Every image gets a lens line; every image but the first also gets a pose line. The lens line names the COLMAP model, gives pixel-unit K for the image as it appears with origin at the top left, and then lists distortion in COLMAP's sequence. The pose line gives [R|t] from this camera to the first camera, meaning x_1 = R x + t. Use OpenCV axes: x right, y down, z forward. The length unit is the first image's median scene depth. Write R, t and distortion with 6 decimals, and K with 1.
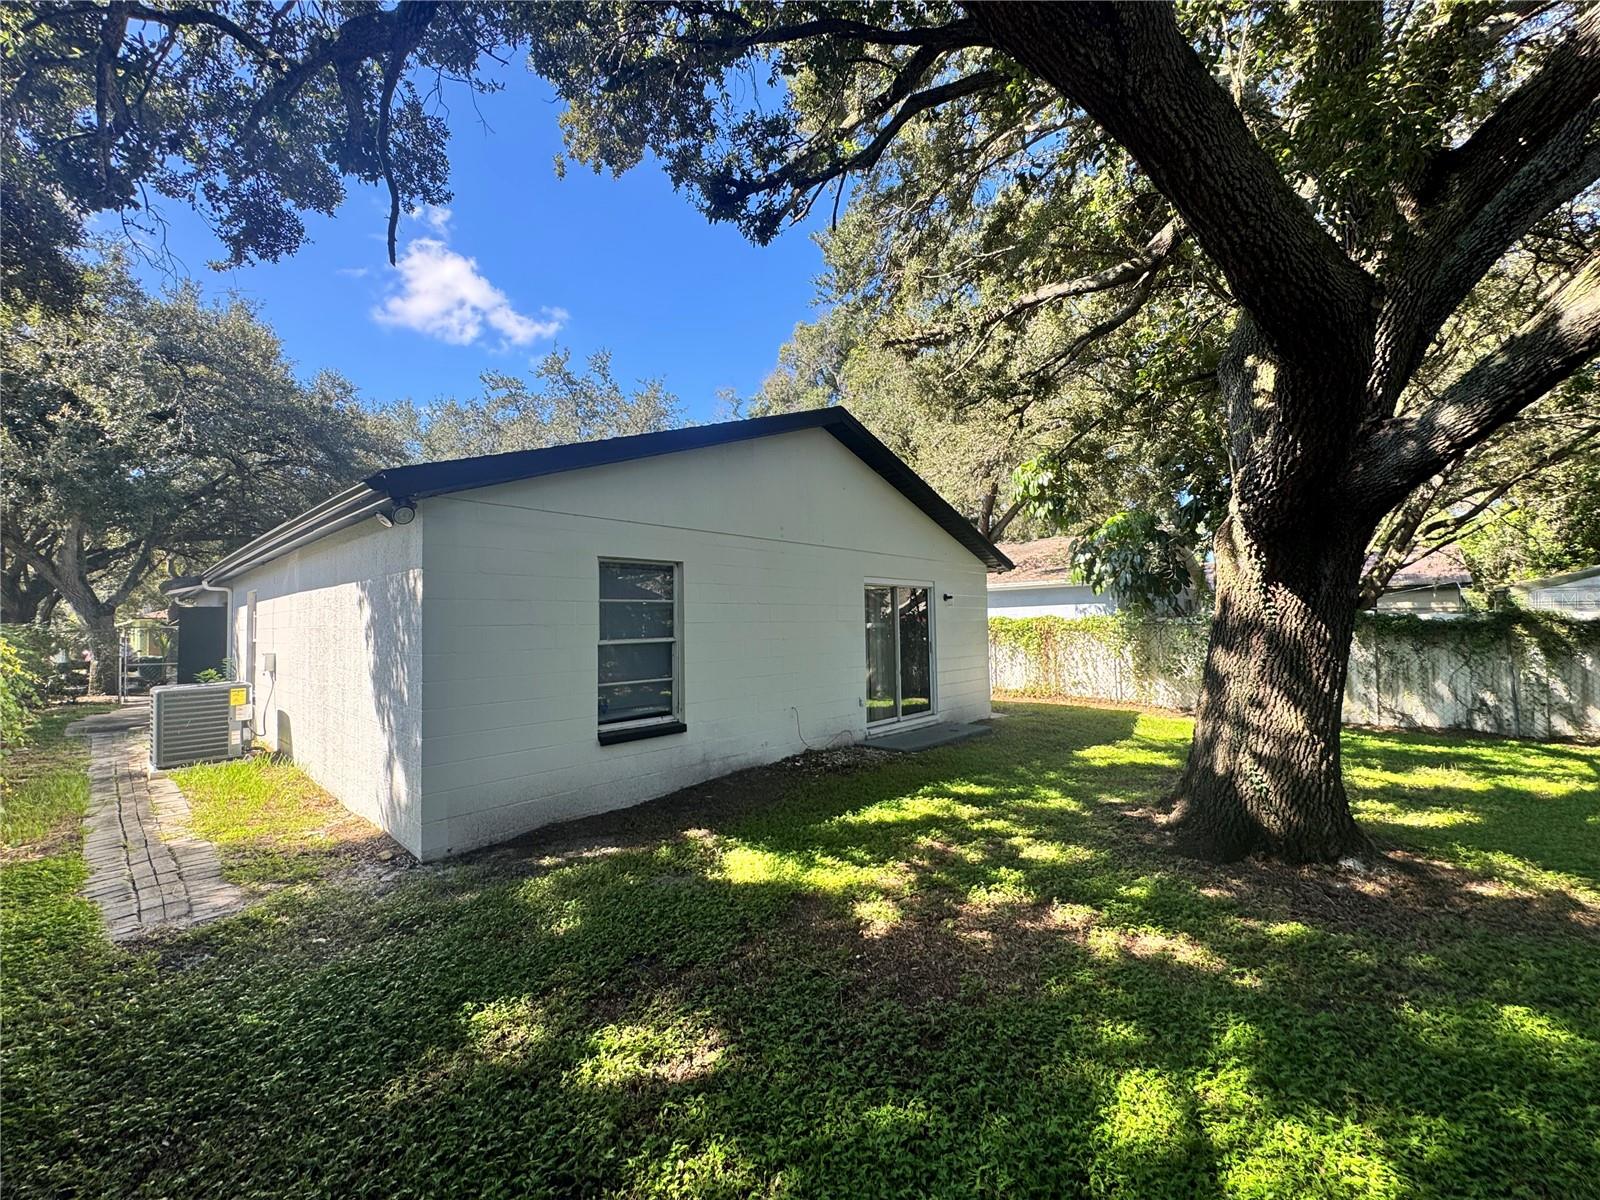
lens RADIAL K [[642.4, 0, 797.7], [0, 642.4, 601.8], [0, 0, 1]] dist [-0.004445, -0.000195]
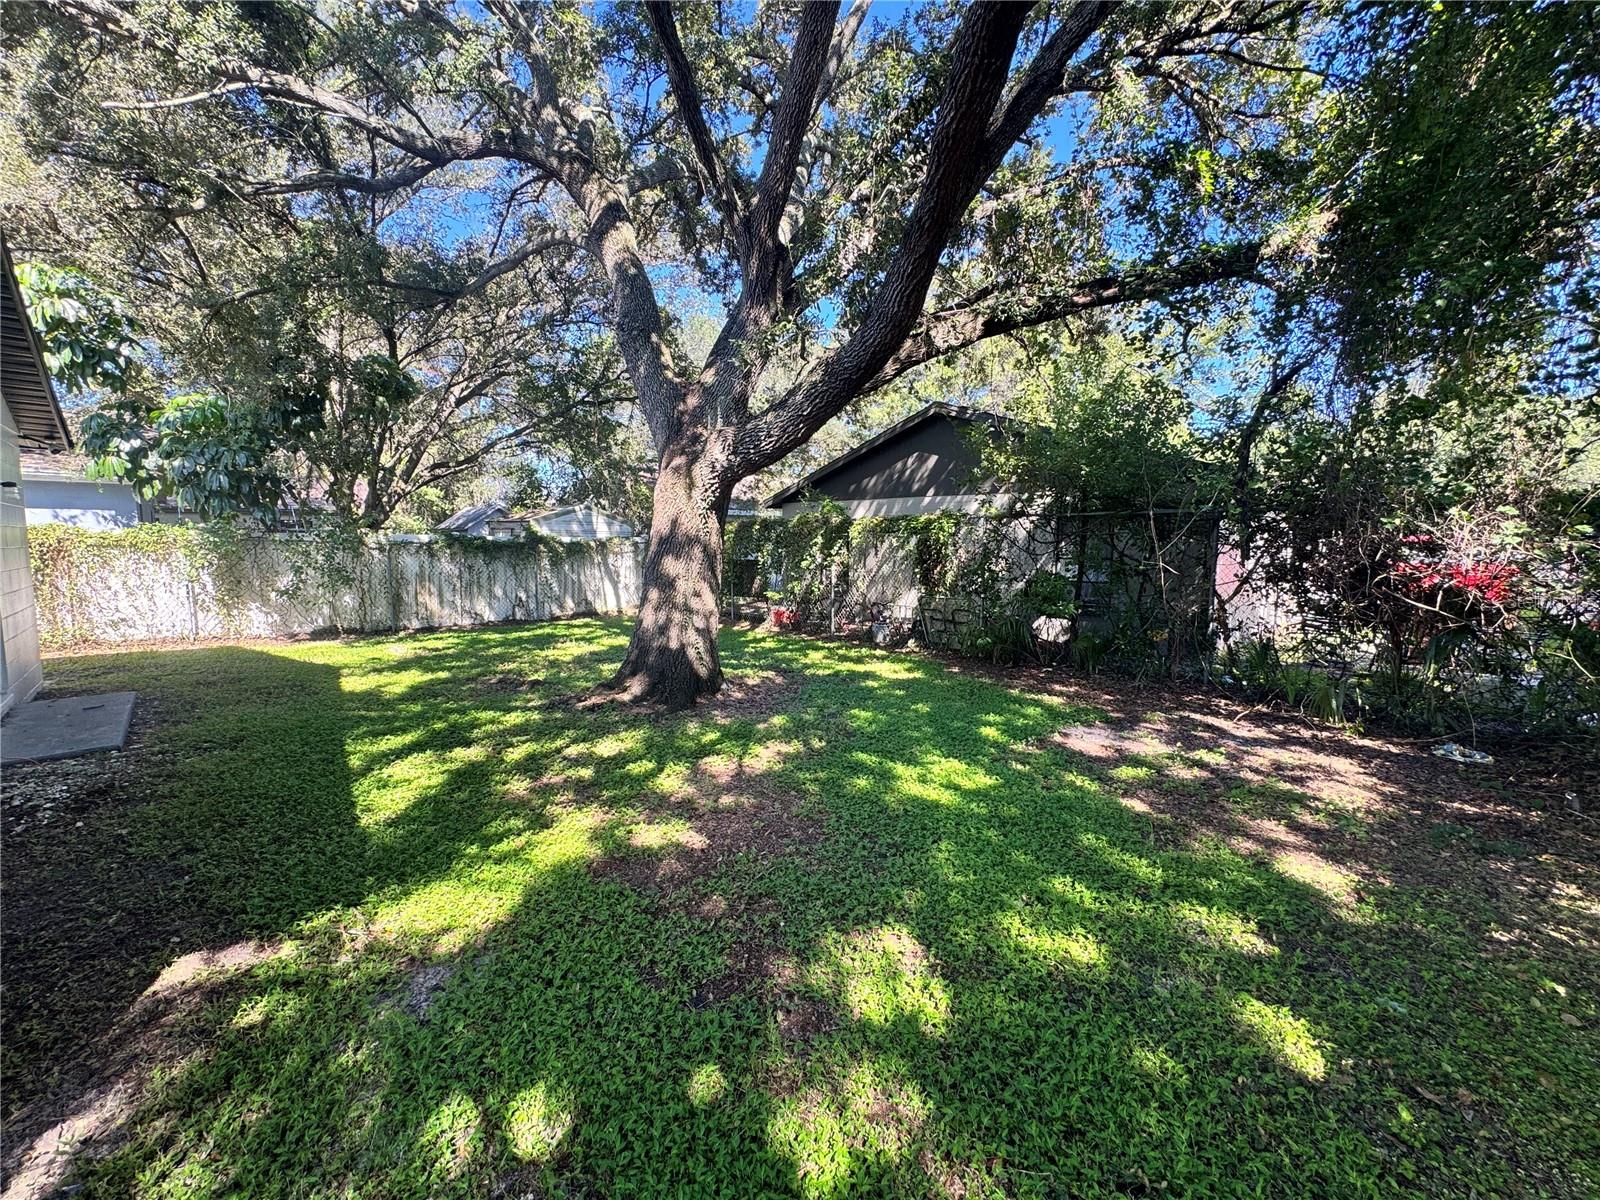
lens RADIAL K [[642.4, 0, 798.2], [0, 642.4, 598.3], [0, 0, 1]] dist [-0.004445, -0.000195]
pose [[0.060328, -0.071920, 0.995584, -0.334237], [-0.043406, 0.996268, 0.074600, 0.023764], [-0.997234, -0.047715, 0.056981, 0.323900]]
